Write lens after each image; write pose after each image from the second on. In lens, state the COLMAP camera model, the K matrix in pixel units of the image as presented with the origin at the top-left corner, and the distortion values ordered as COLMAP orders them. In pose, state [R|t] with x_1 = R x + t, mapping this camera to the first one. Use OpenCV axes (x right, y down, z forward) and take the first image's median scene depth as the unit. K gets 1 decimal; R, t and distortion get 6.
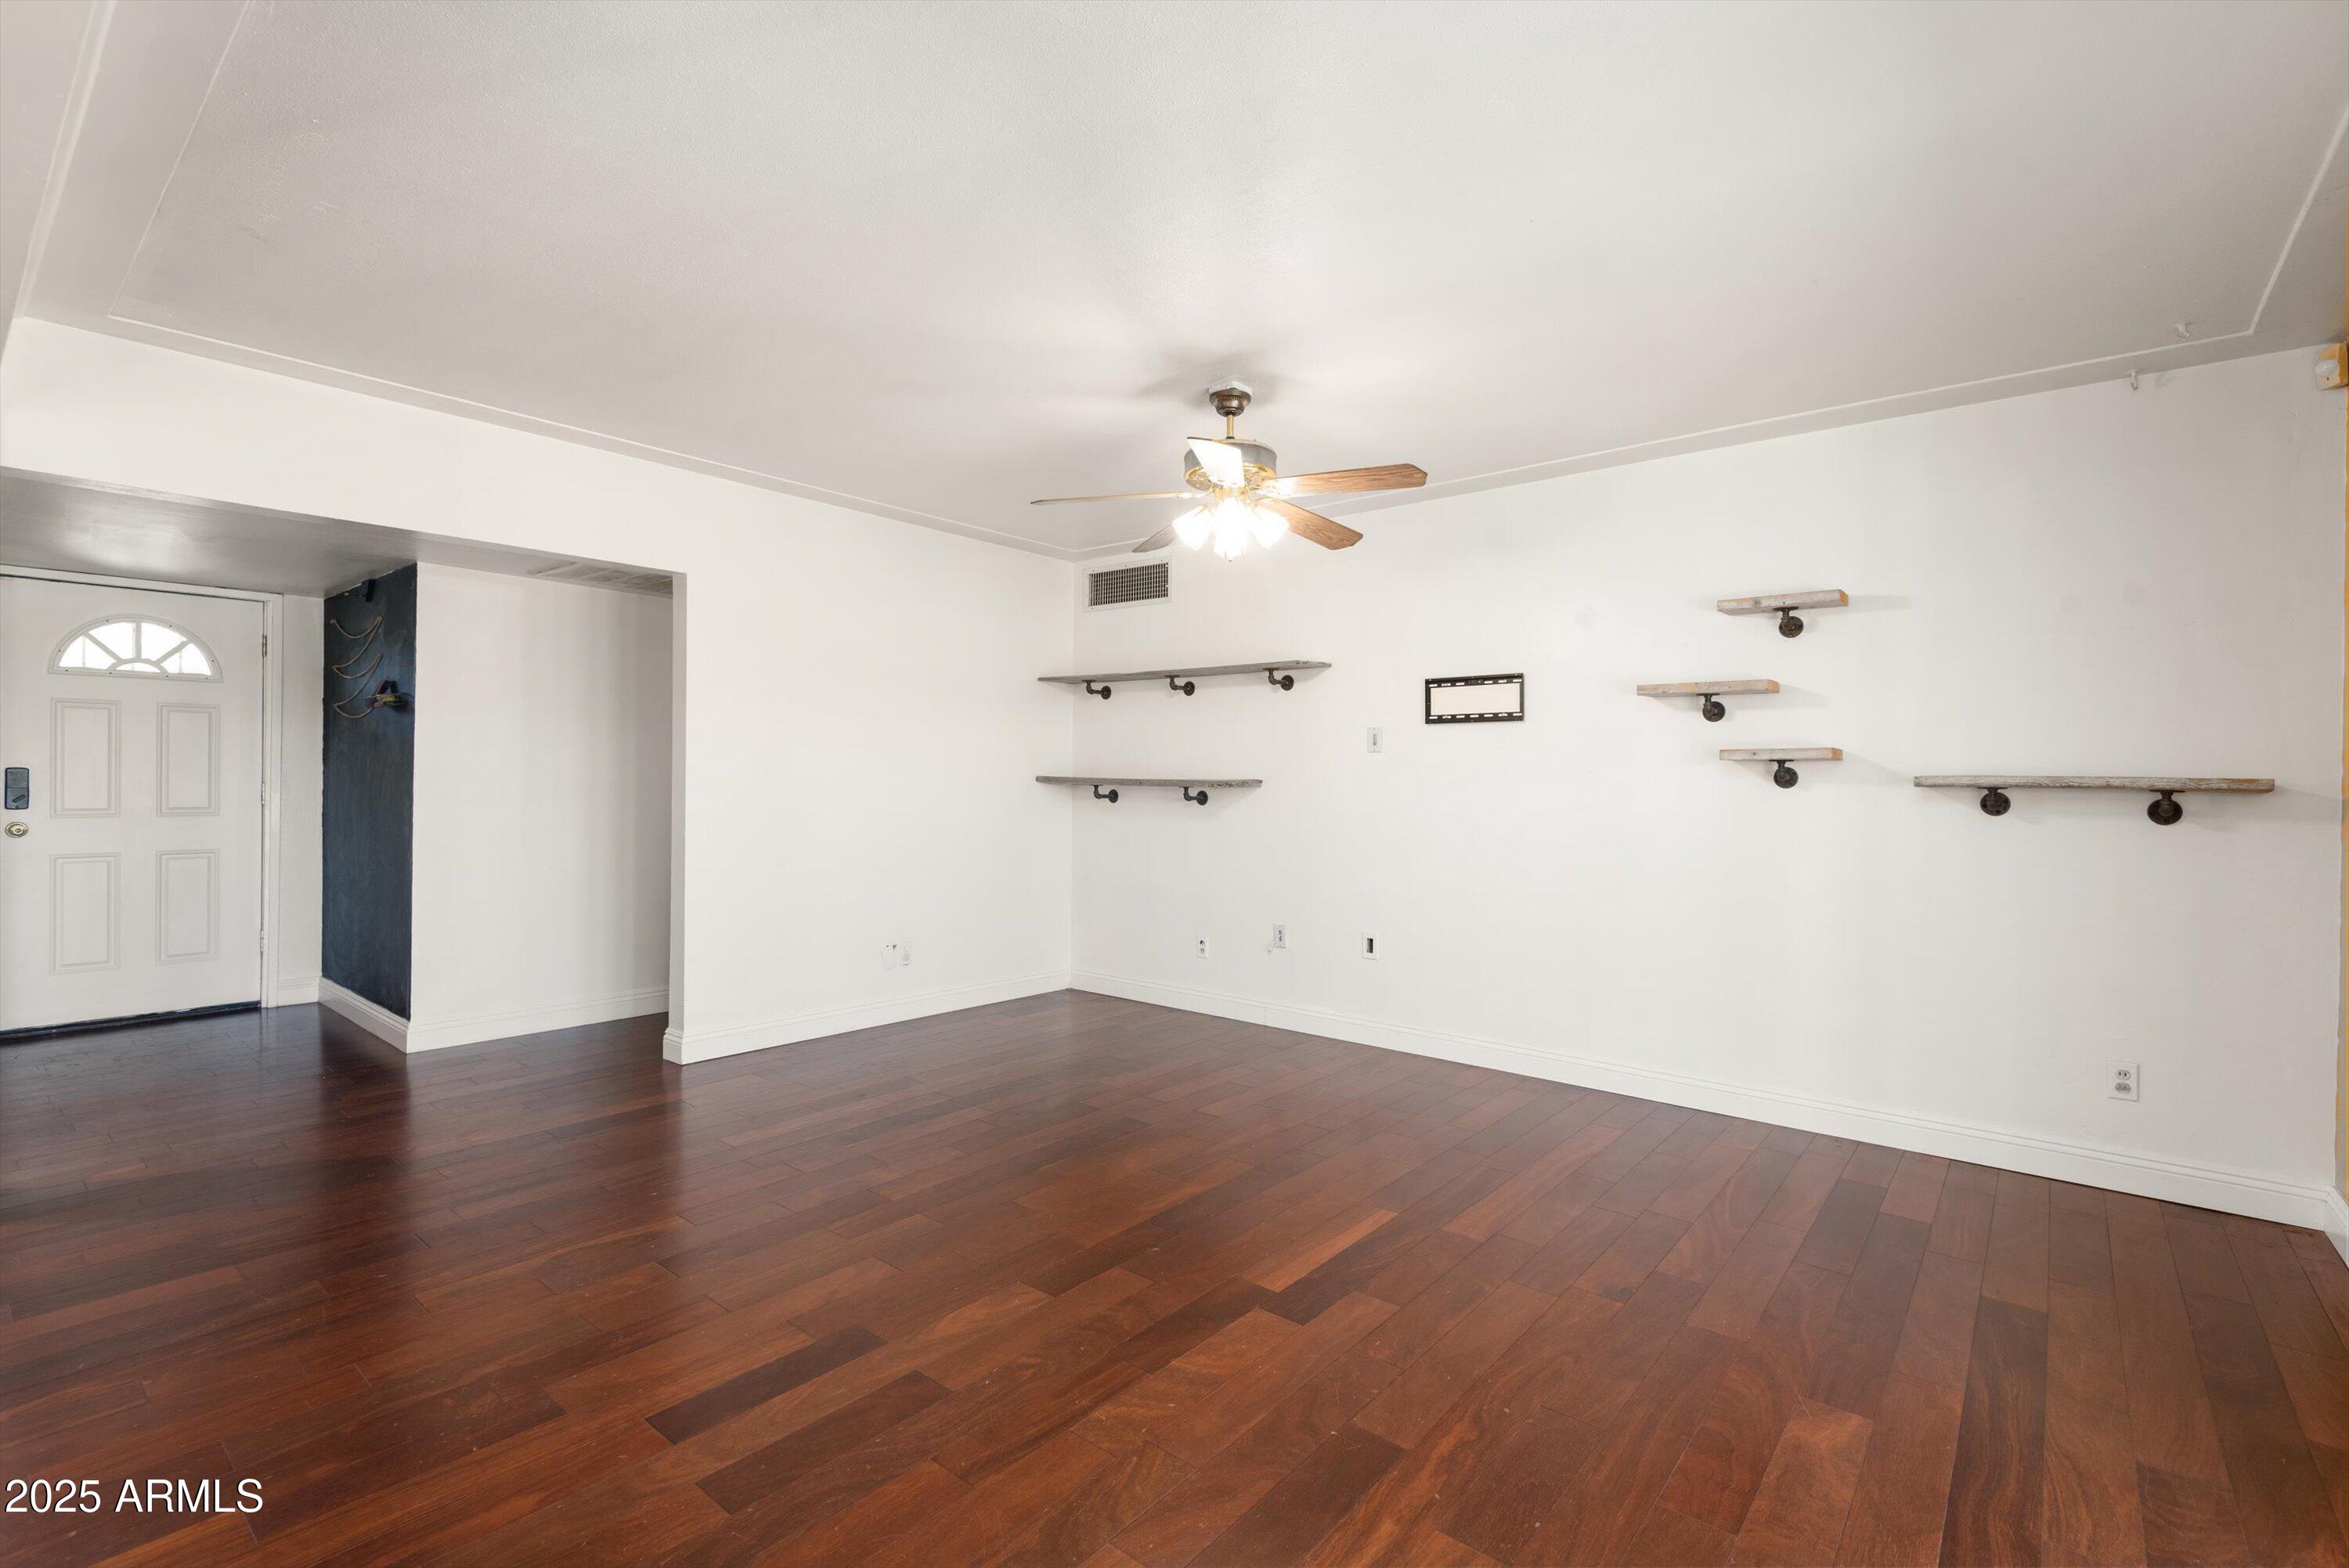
lens RADIAL K [[1062.6, 0, 1167.7], [0, 1062.6, 781.1], [0, 0, 1]] dist [0.009378, -0.000706]
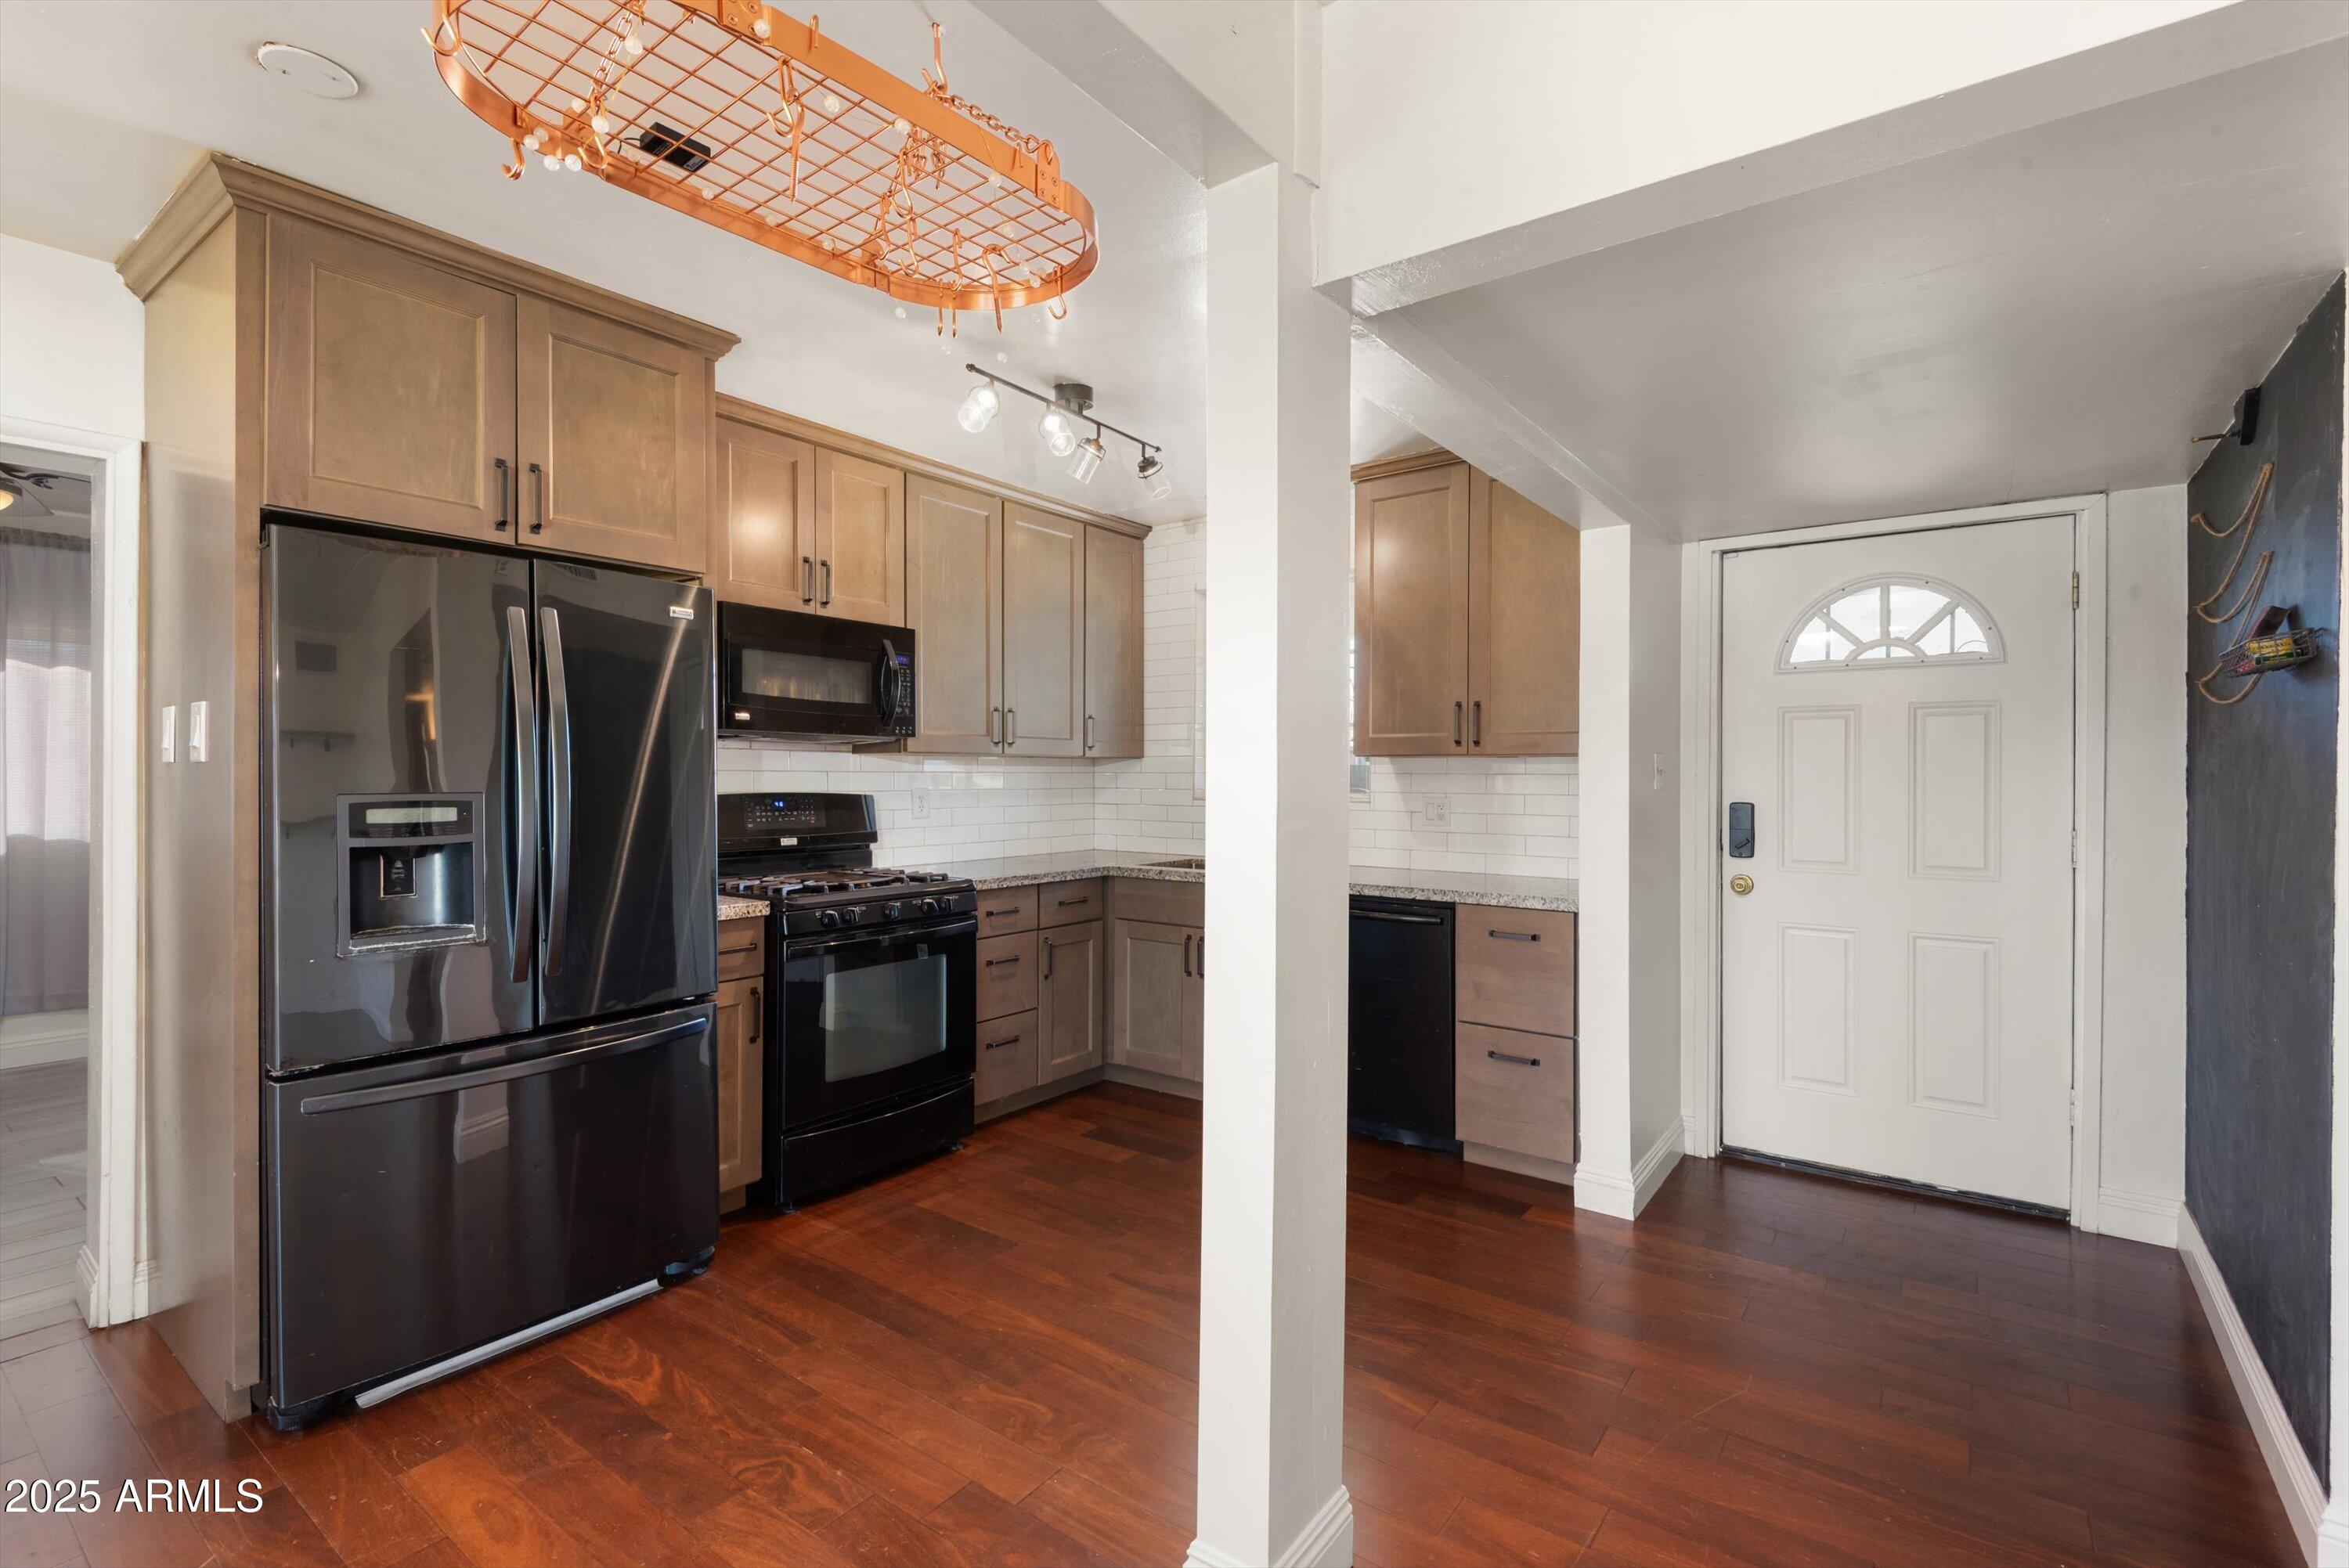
lens RADIAL K [[1062.6, 0, 1180.7], [0, 1062.6, 780.4], [0, 0, 1]] dist [0.009378, -0.000706]
pose [[0.061957, -0.003548, -0.998073, -0.348687], [-0.006851, 0.999969, -0.003980, -0.022496], [0.998055, 0.007084, 0.061931, 0.559802]]
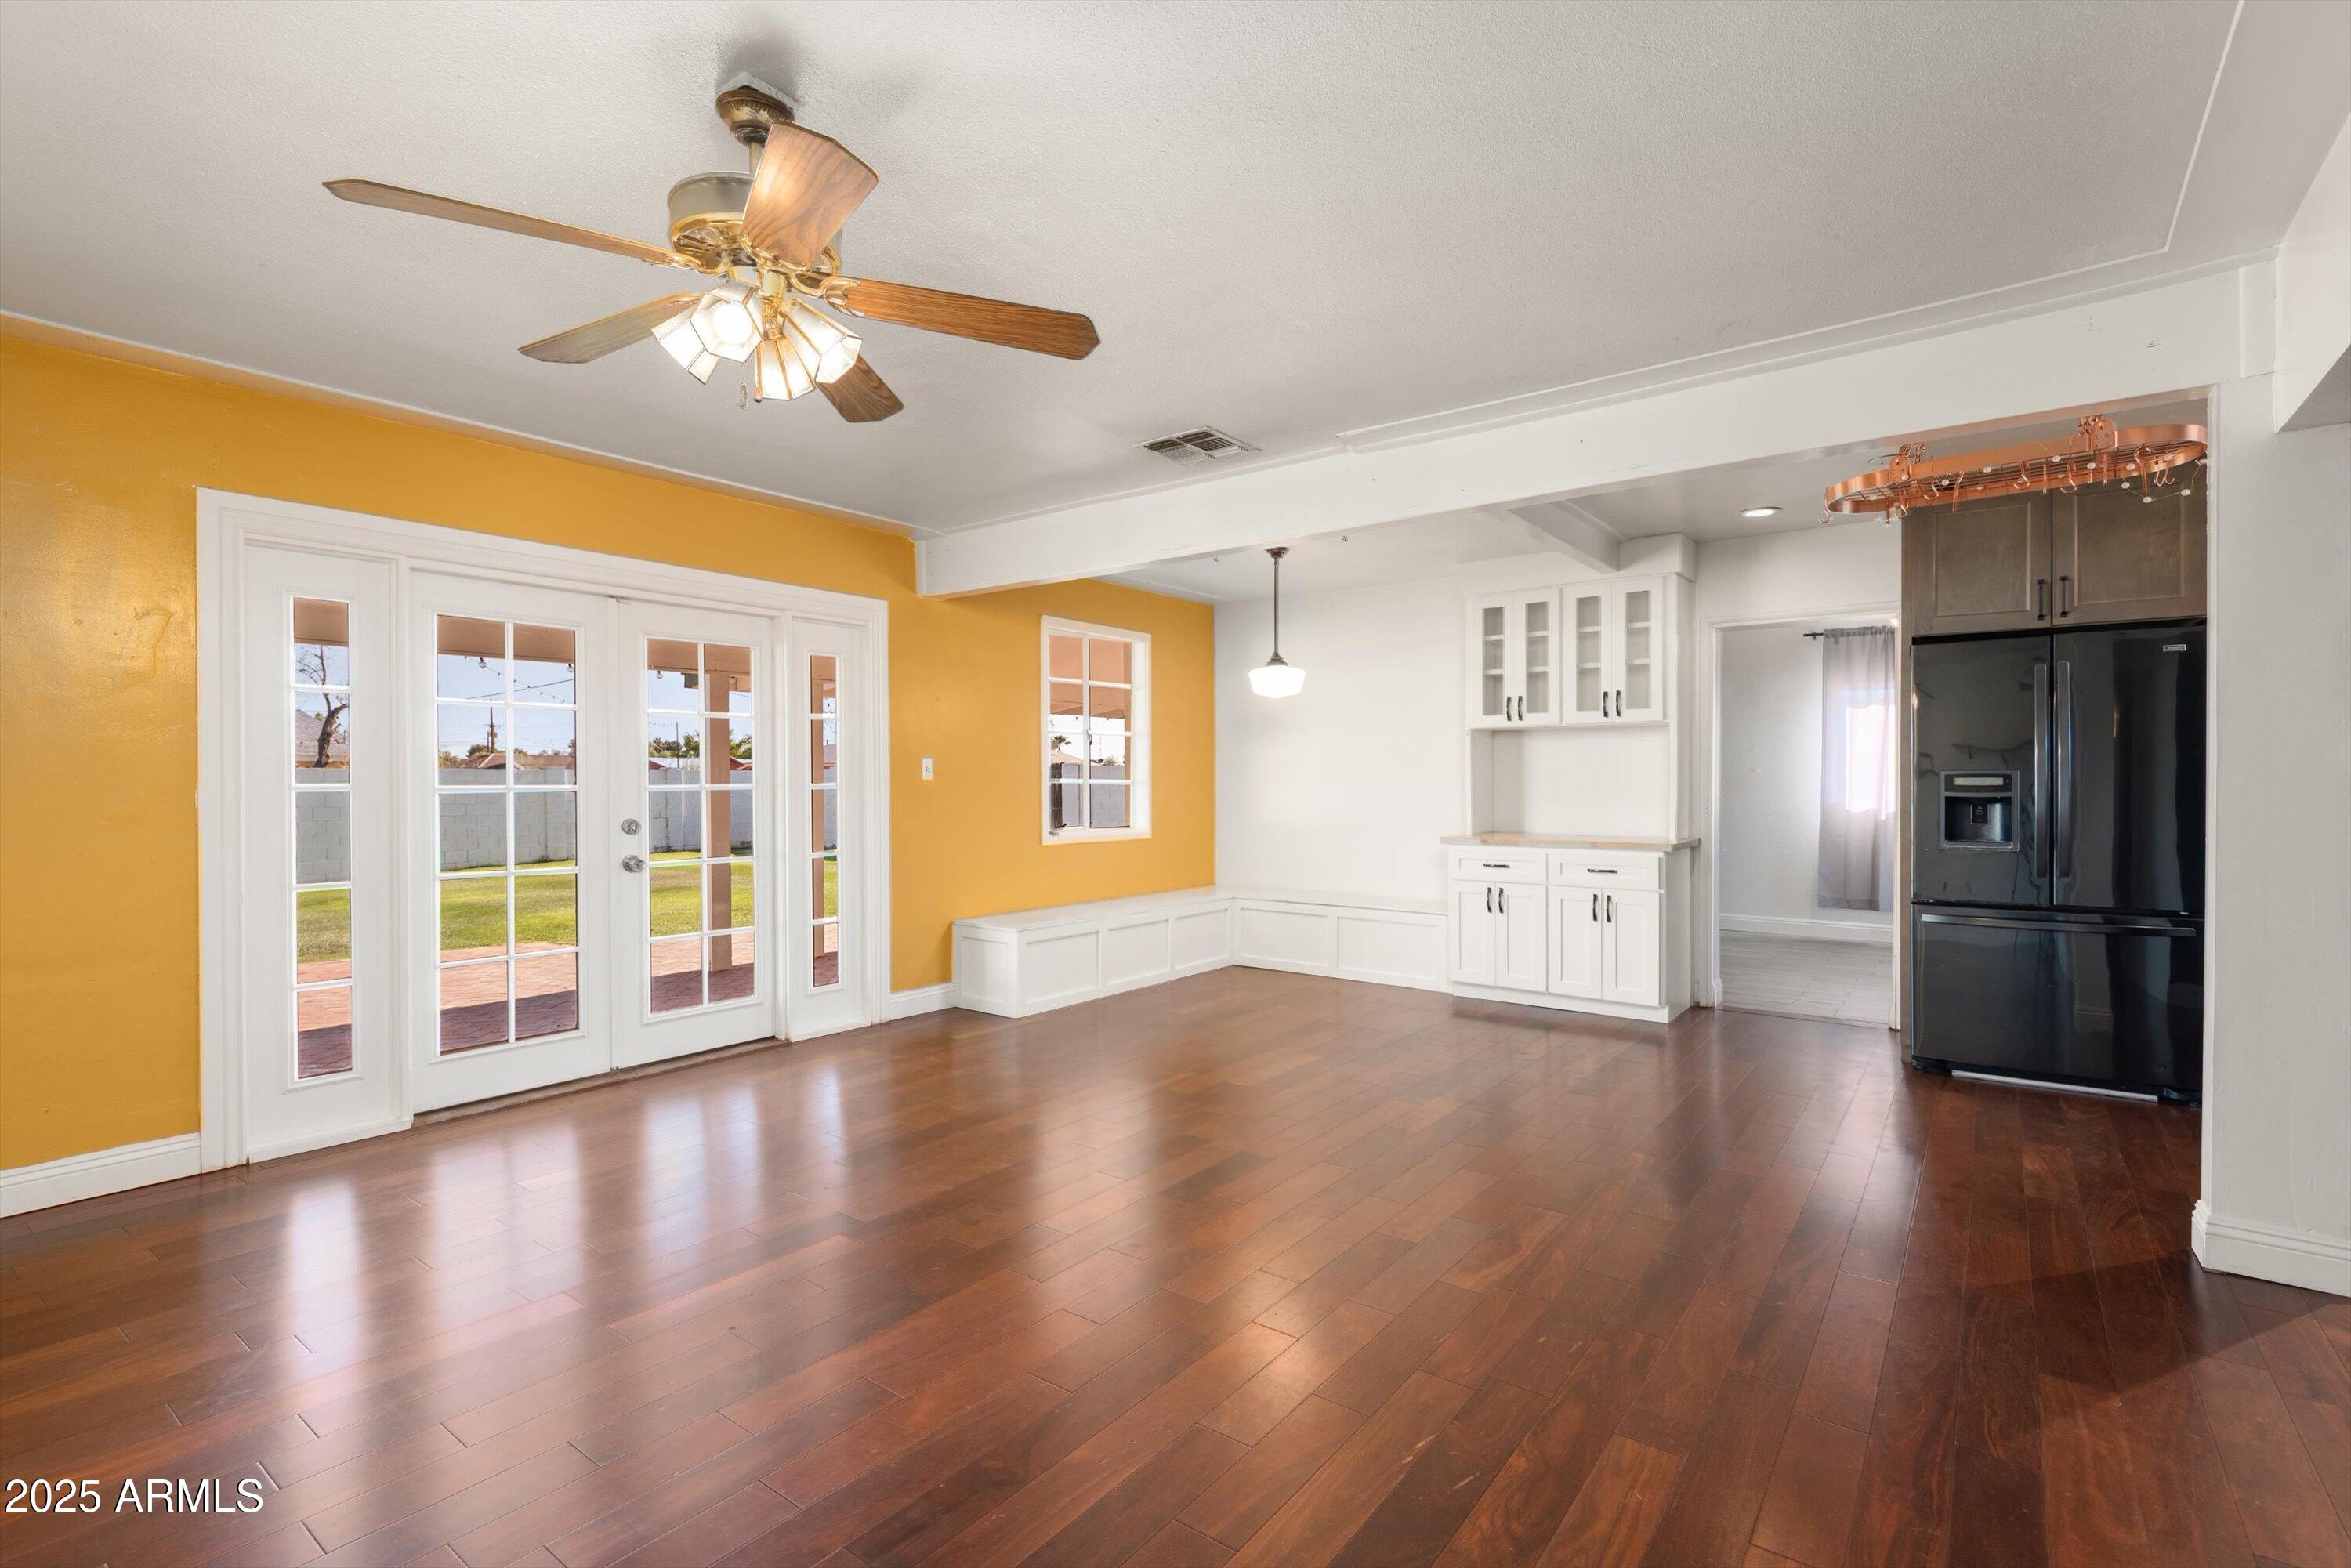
lens RADIAL K [[1063.6, 0, 1168.9], [0, 1063.6, 781.4], [0, 0, 1]] dist [0.009378, -0.000706]
pose [[-0.999190, -0.007939, -0.039455, -0.112857], [-0.008117, 0.999958, 0.004355, -0.005096], [0.039418, 0.004672, -0.999212, 1.137466]]
